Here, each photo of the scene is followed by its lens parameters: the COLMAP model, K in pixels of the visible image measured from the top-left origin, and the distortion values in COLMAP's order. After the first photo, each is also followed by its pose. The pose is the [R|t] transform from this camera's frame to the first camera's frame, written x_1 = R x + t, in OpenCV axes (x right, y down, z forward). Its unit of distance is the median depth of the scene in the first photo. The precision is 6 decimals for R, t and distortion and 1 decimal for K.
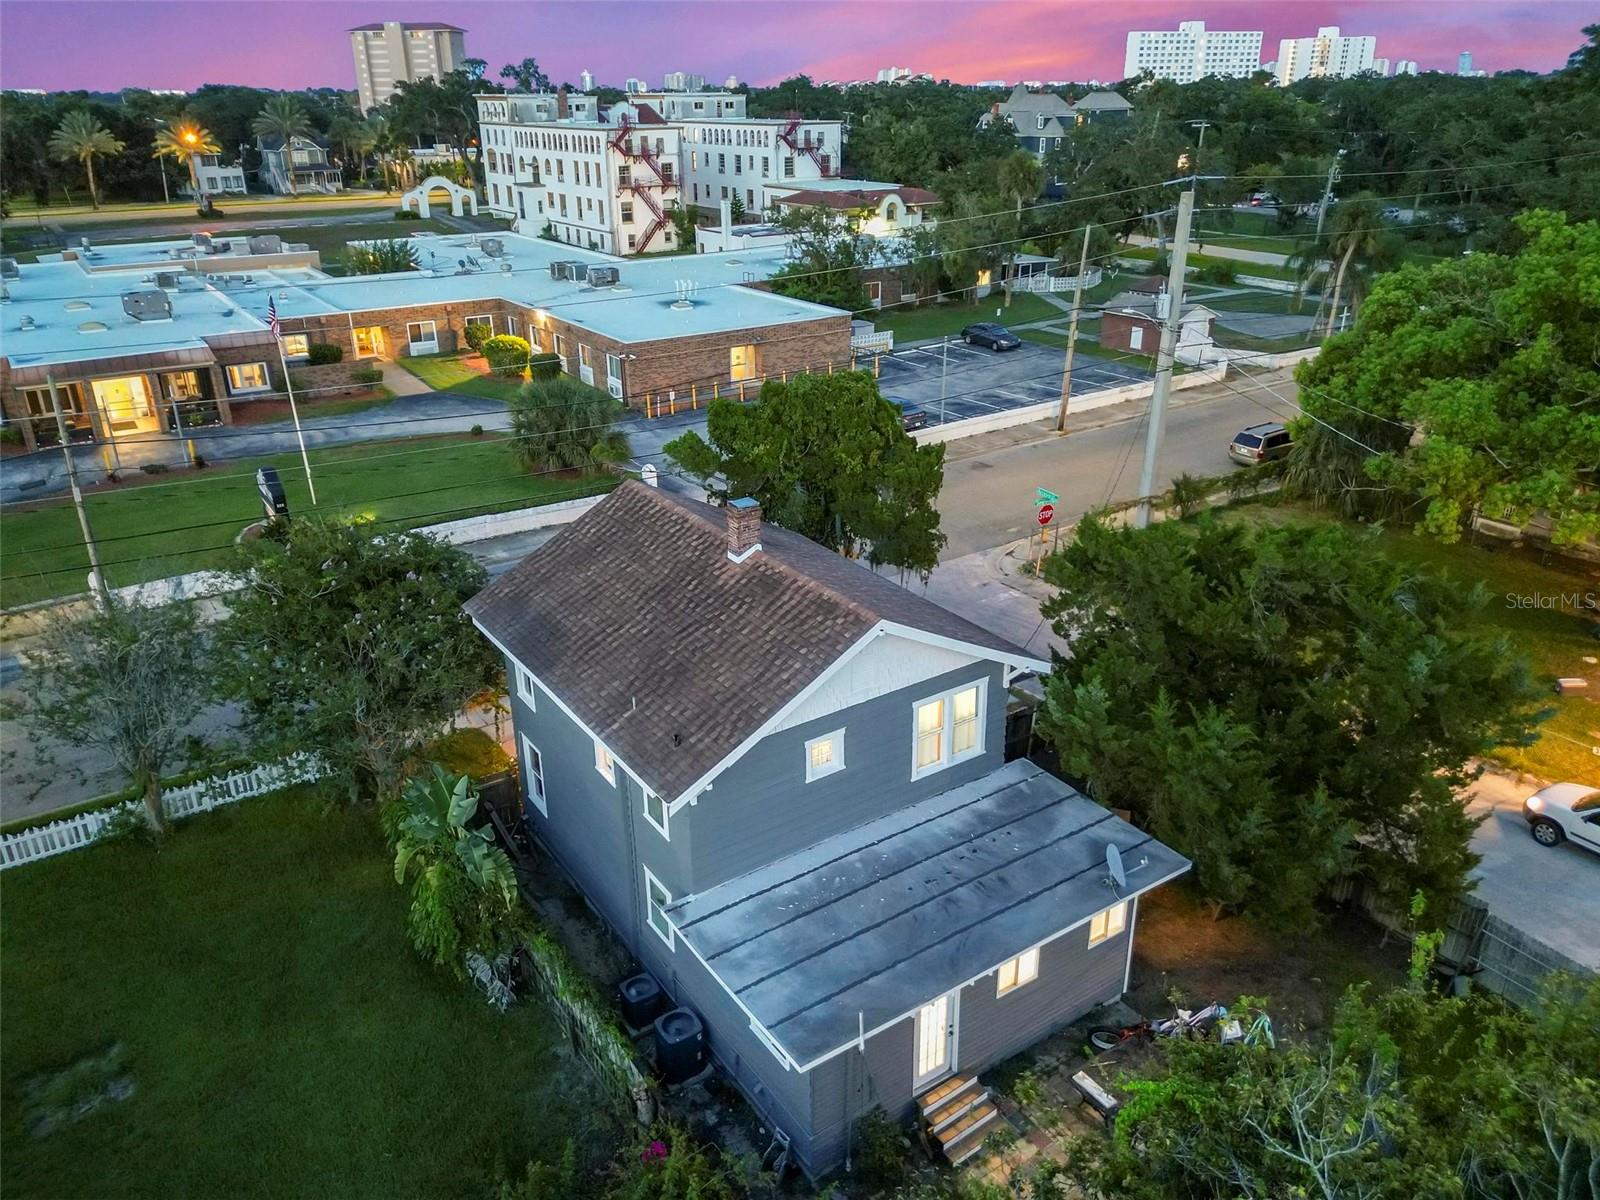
lens RADIAL K [[1179.2, 0, 800.0], [0, 1179.2, 600.0], [0, 0, 1]] dist [0.065980, -0.073322]
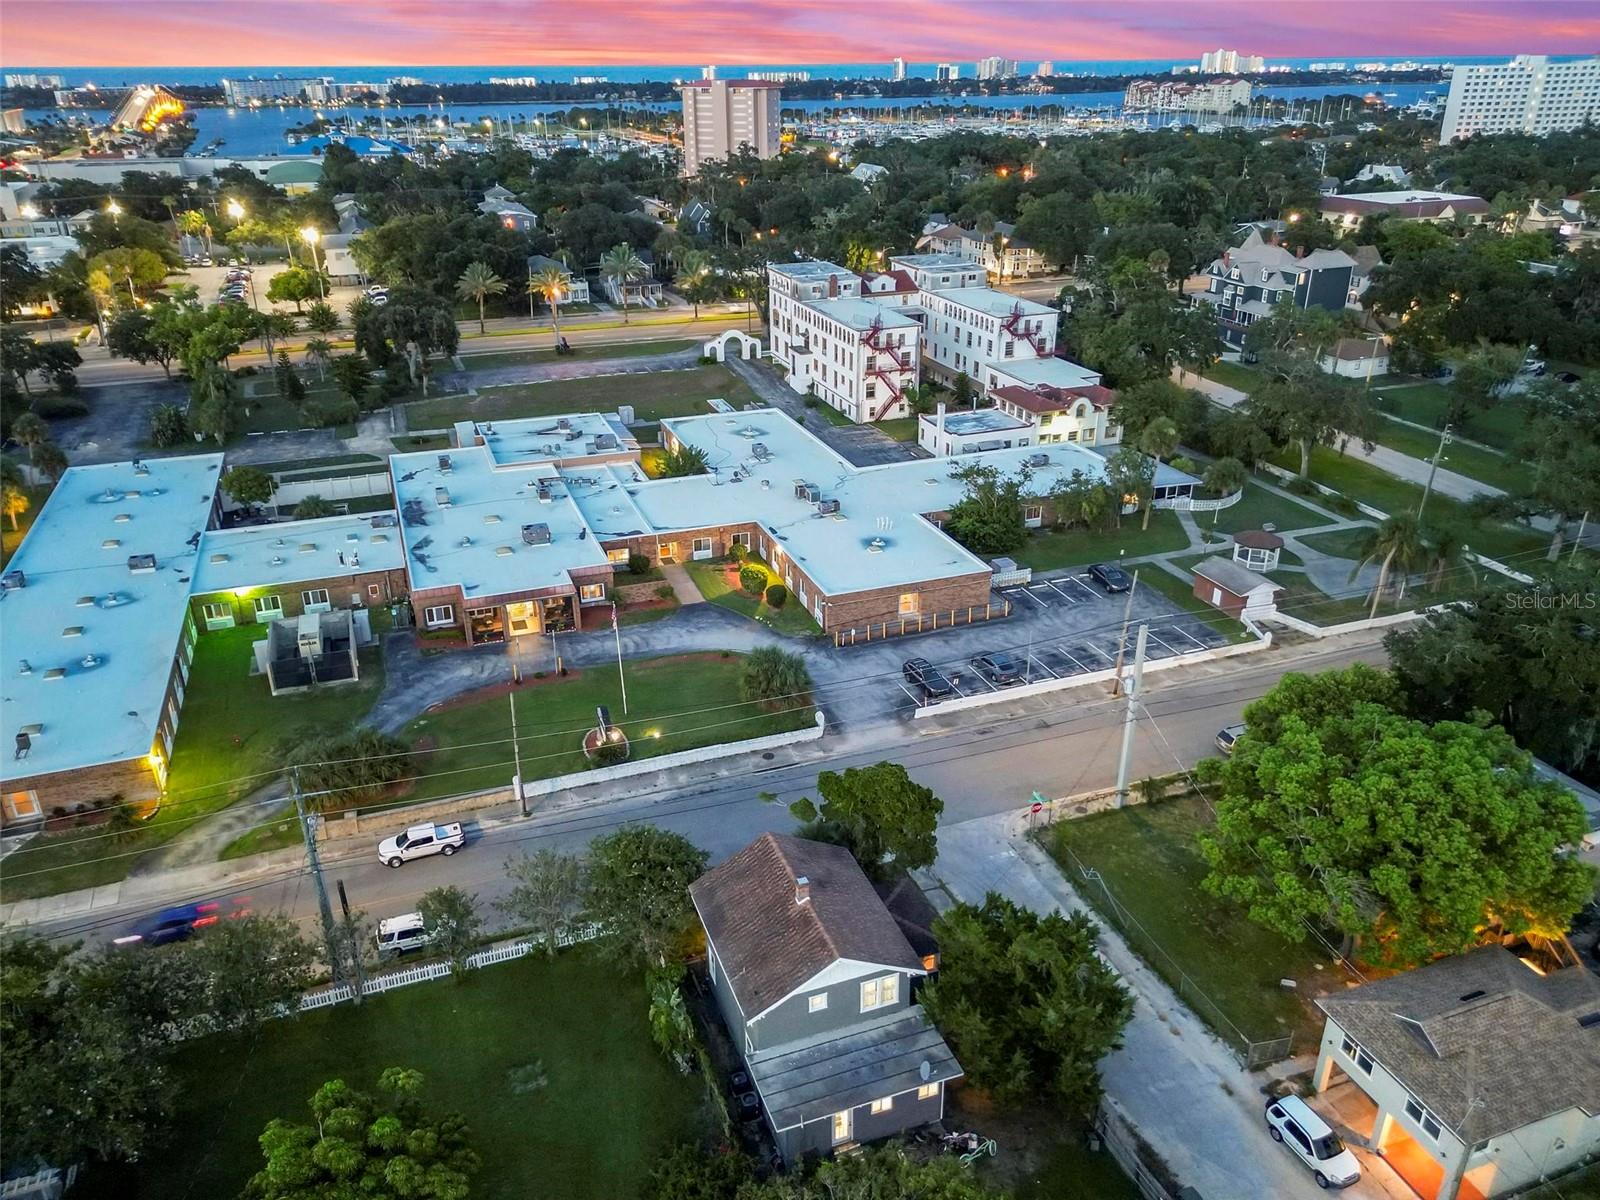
lens RADIAL K [[1179.2, 0, 800.0], [0, 1179.2, 600.0], [0, 0, 1]] dist [0.065980, -0.073322]
pose [[0.971074, 0.102551, -0.215634, 0.118628], [-0.098150, 0.994687, 0.031048, -0.212499], [0.217673, -0.008985, 0.975980, -0.387713]]
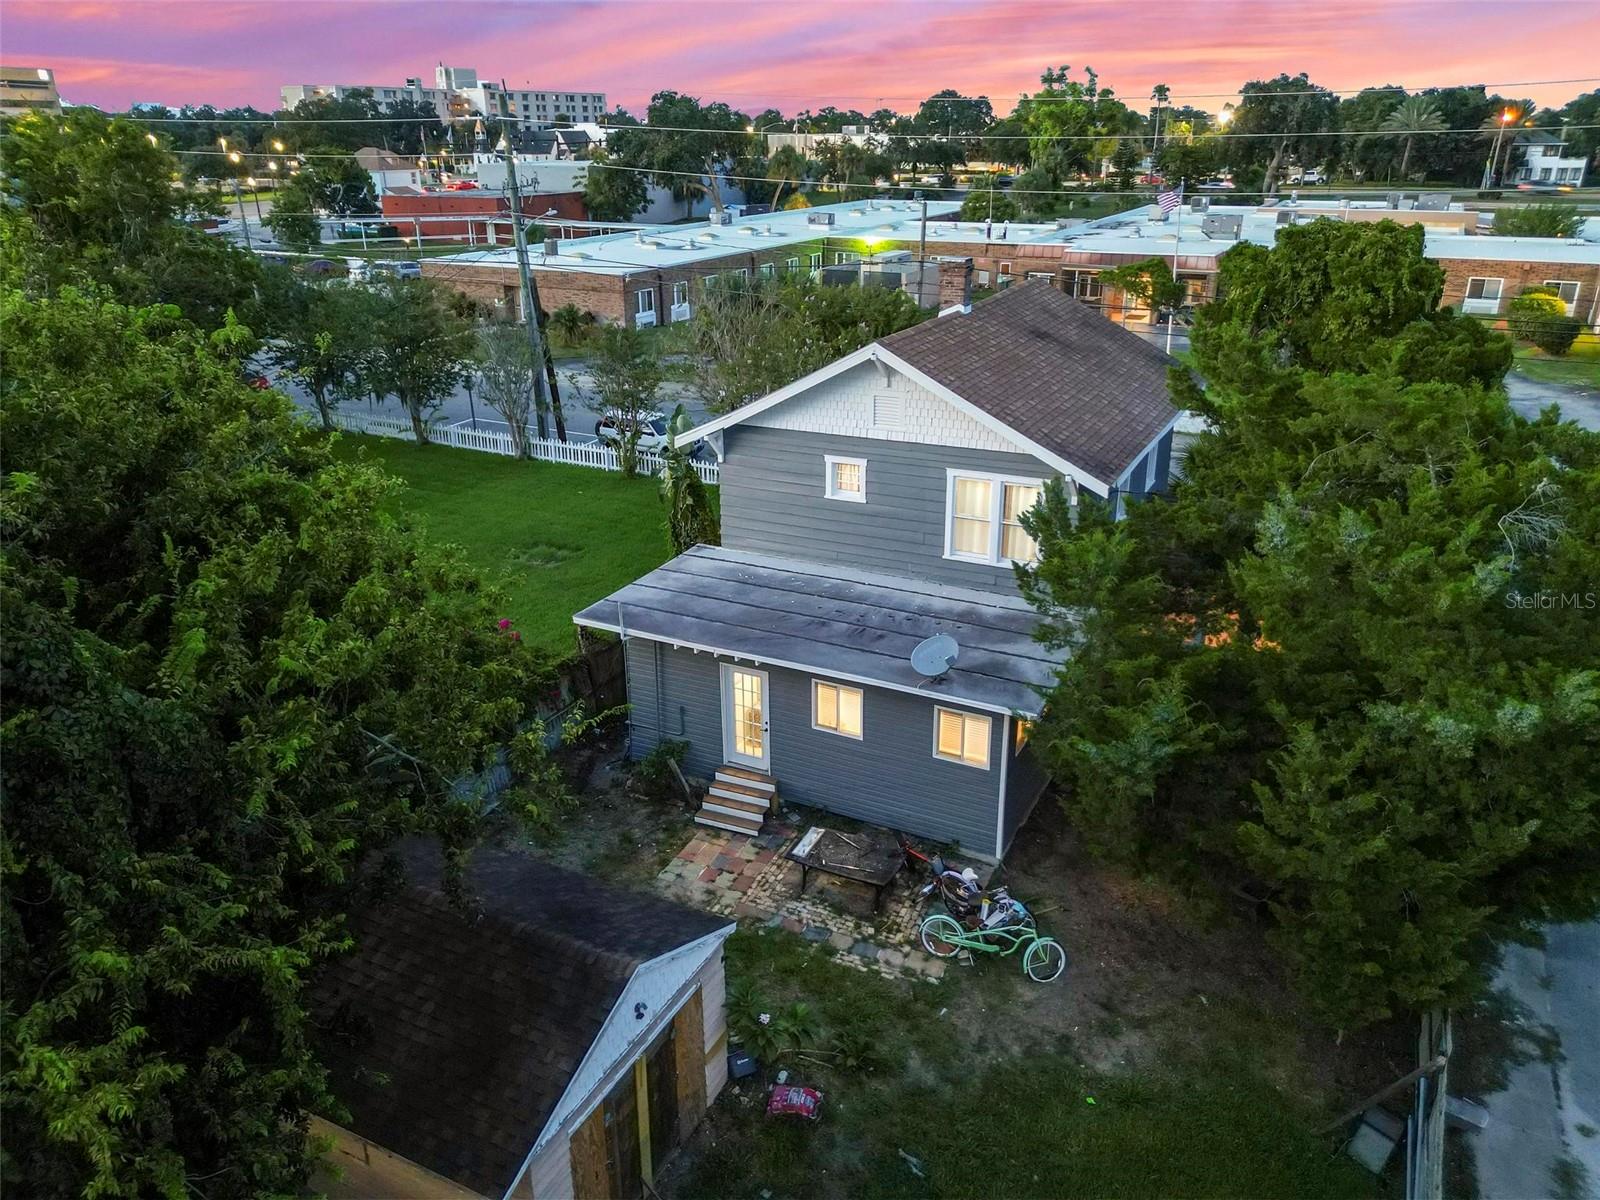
lens RADIAL K [[1168.9, 0, 800.0], [0, 1168.9, 600.0], [0, 0, 1]] dist [0.069739, -0.073841]
pose [[0.483466, 0.335215, -0.808635, 0.243611], [-0.346134, 0.921693, 0.175136, 0.017406], [0.804022, 0.195224, 0.561637, 0.109917]]
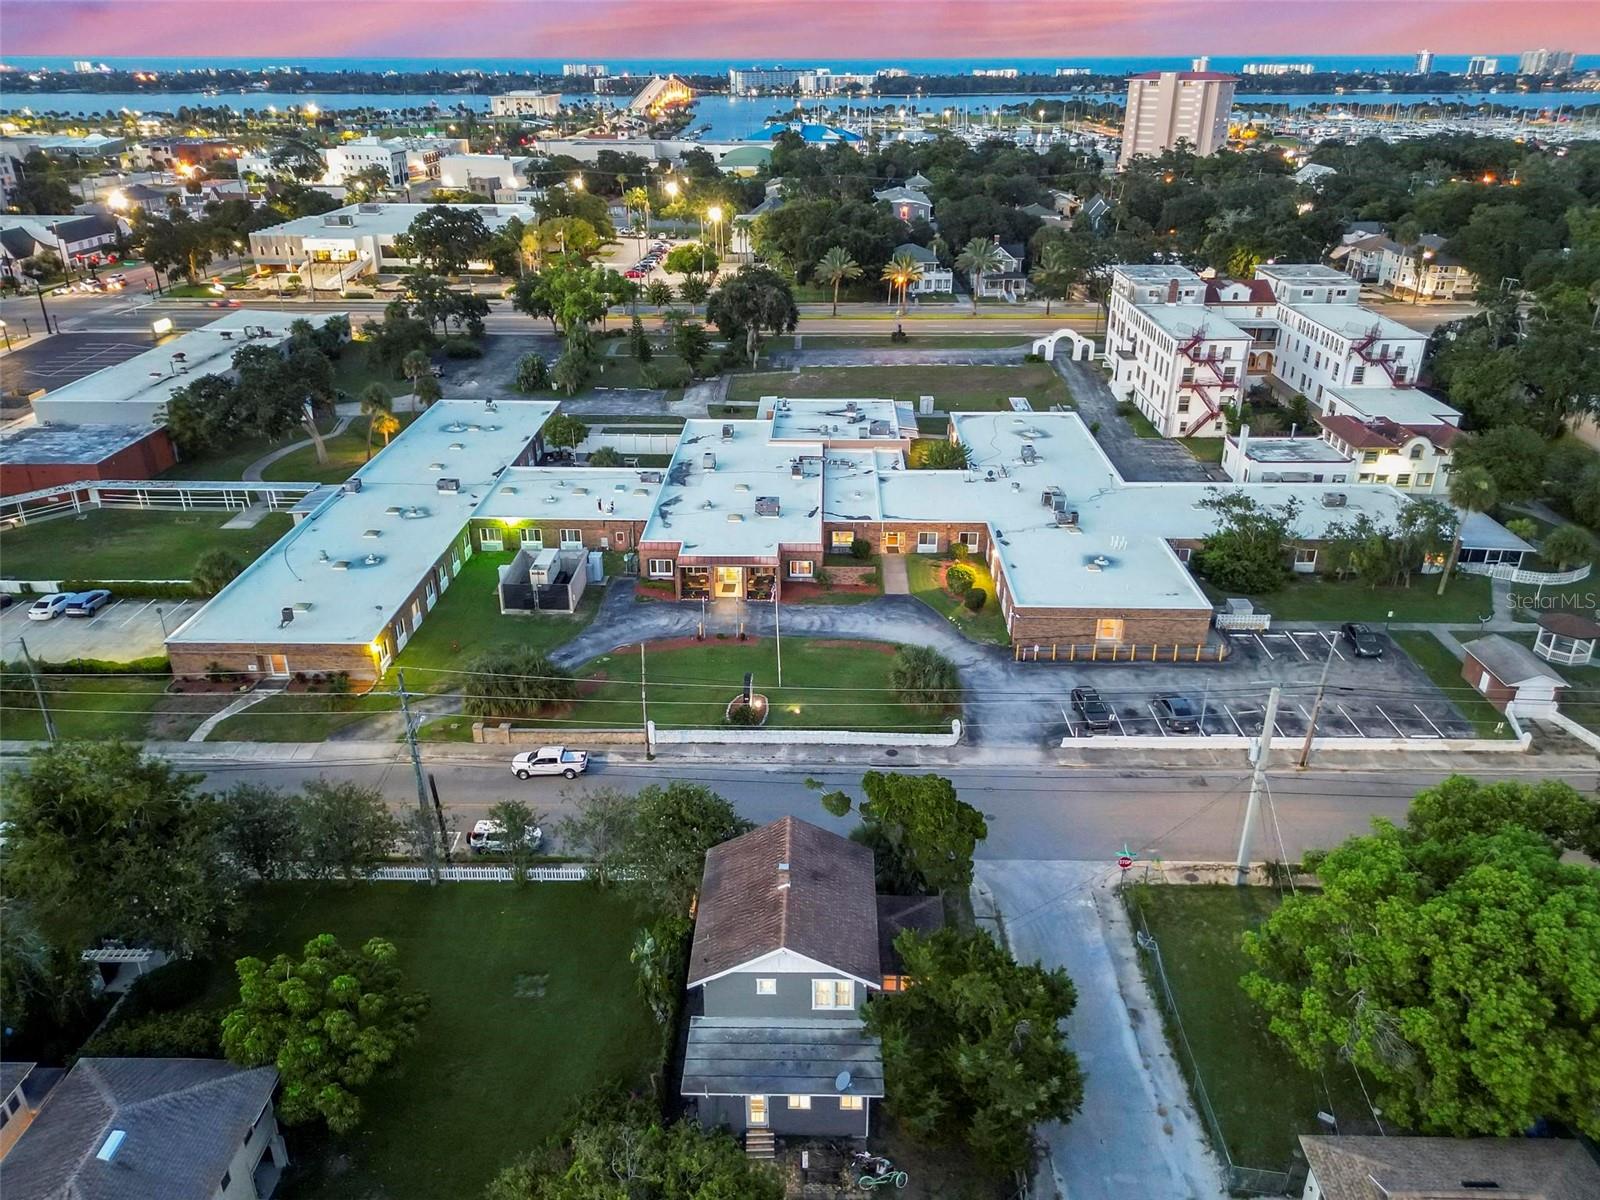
lens RADIAL K [[1179.2, 0, 800.0], [0, 1179.2, 600.0], [0, 0, 1]] dist [0.065980, -0.073322]
pose [[0.816981, 0.250057, -0.519629, 0.322255], [-0.236448, 0.967121, 0.093647, -0.248303], [0.525961, 0.046357, 0.849244, -0.307330]]
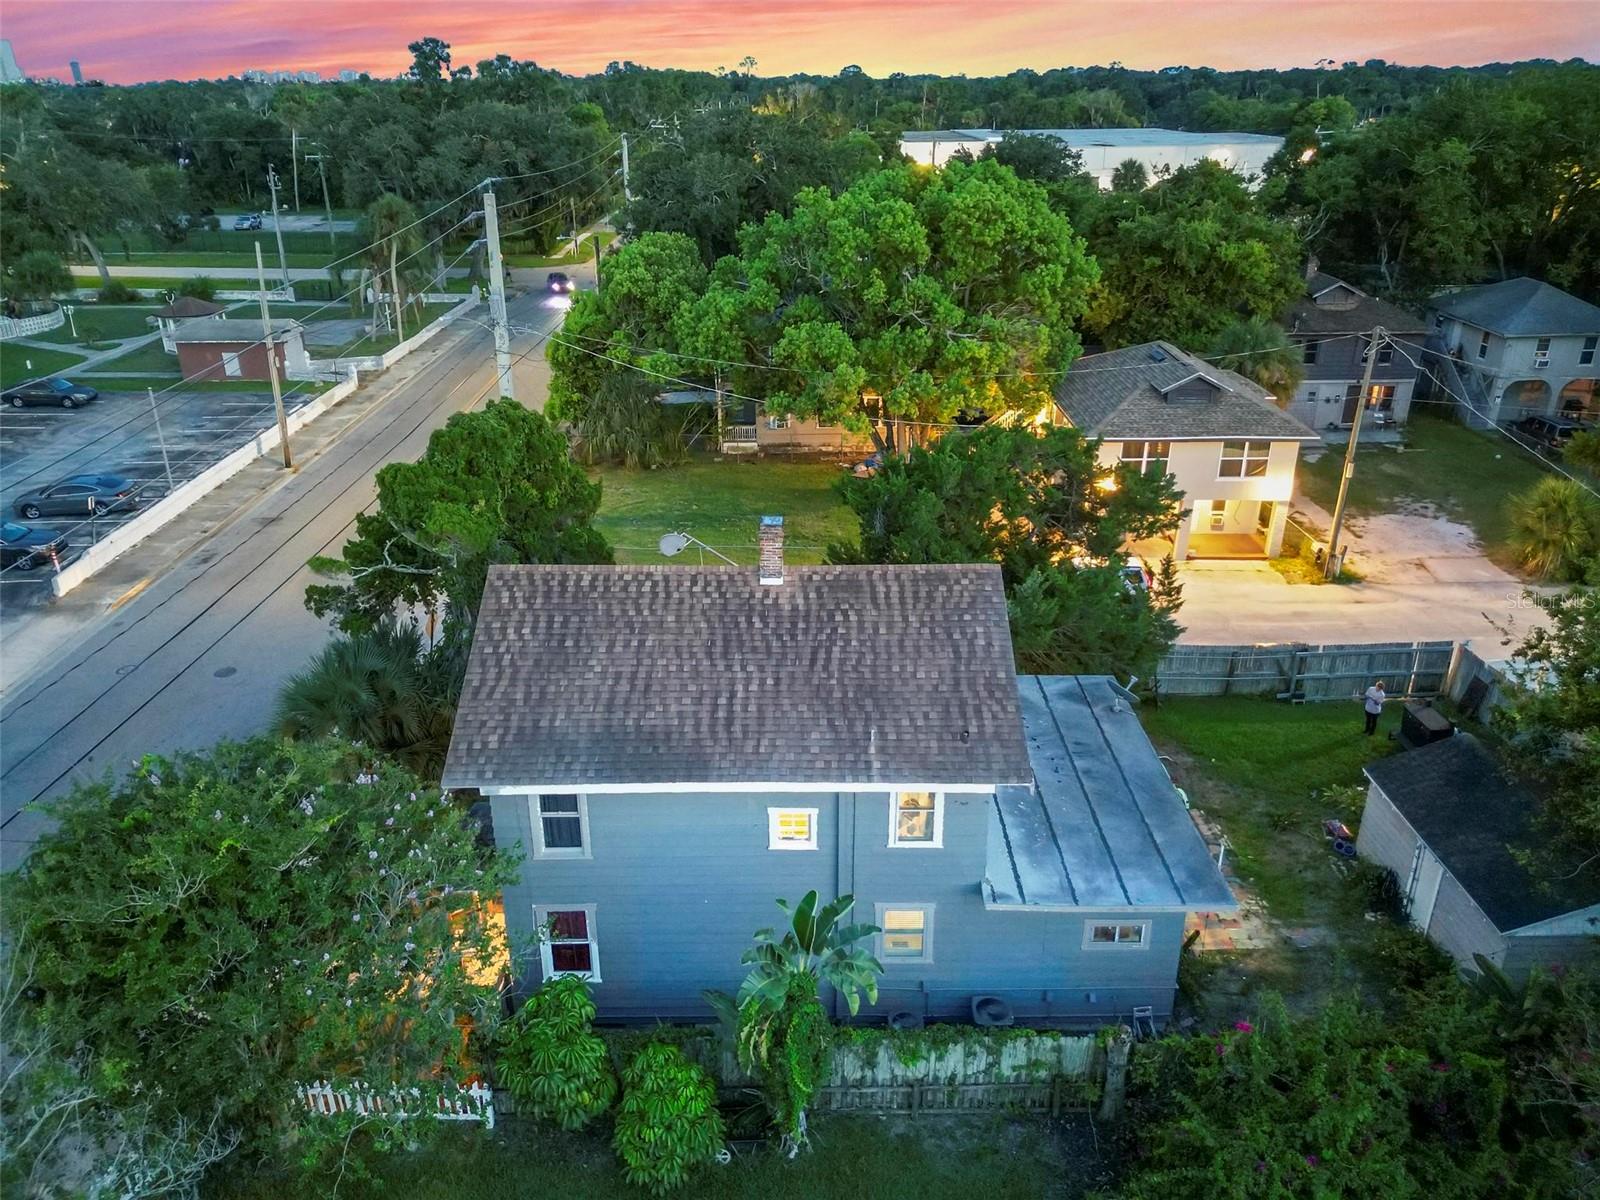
lens RADIAL K [[1179.2, 0, 800.0], [0, 1179.2, 600.0], [0, 0, 1]] dist [0.065980, -0.073322]
pose [[0.556853, -0.322169, 0.765586, -0.233775], [0.329287, 0.931815, 0.152612, -0.047966], [-0.762551, 0.167115, 0.624970, 0.124258]]
